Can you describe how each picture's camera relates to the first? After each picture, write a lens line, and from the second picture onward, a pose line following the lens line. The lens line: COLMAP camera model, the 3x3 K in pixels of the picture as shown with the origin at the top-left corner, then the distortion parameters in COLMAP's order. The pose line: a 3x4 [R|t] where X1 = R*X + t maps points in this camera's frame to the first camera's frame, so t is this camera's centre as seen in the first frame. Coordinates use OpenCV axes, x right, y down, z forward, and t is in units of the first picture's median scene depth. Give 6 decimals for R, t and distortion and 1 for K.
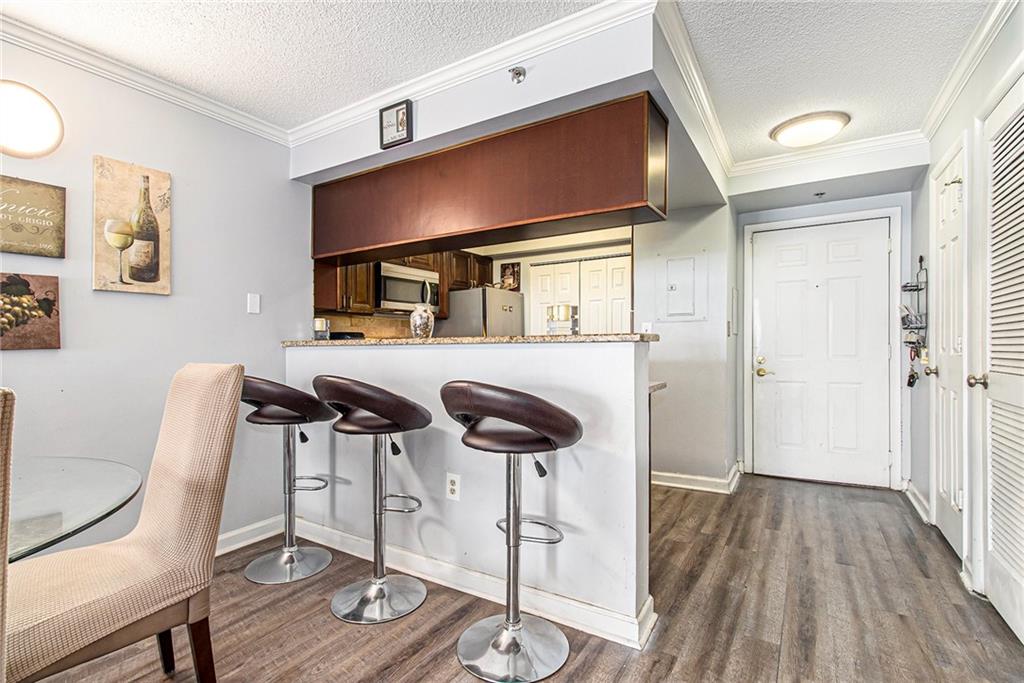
lens RADIAL K [[477.3, 0, 512.0], [0, 477.3, 341.5], [0, 0, 1]] dist [-0.010361, -0.000155]
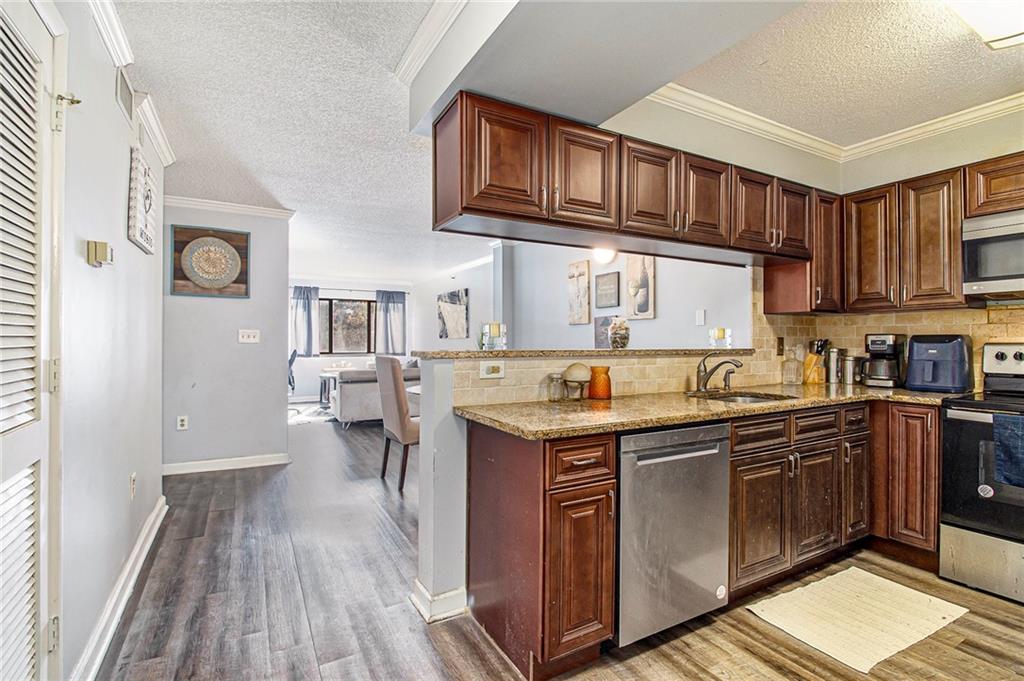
lens RADIAL K [[477.3, 0, 512.0], [0, 477.3, 340.5], [0, 0, 1]] dist [-0.010361, -0.000155]
pose [[-0.487544, 0.005398, -0.873082, 0.983620], [0.004711, 0.999983, 0.003551, -0.034015], [0.873086, -0.002382, -0.487561, 1.467395]]
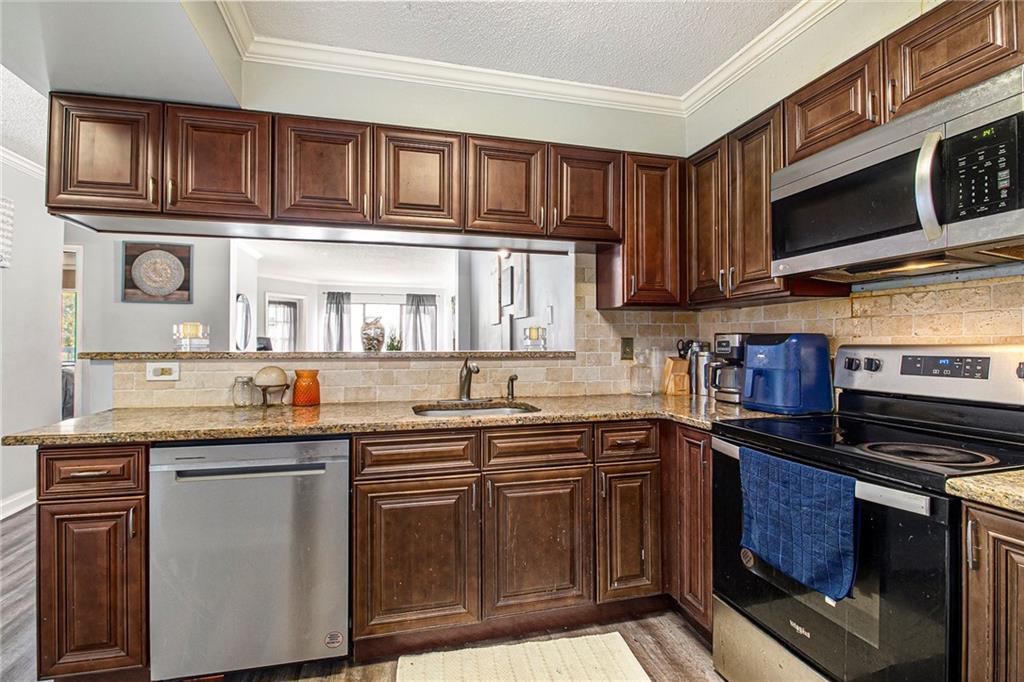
lens RADIAL K [[473.7, 0, 551.4], [0, 473.7, 338.7], [0, 0, 1]] dist [-0.000561, -0.000399]
pose [[-0.691272, 0.000892, -0.722594, 0.267508], [0.005994, 0.999972, -0.004500, -0.027786], [0.722570, -0.007442, -0.691258, 2.201140]]
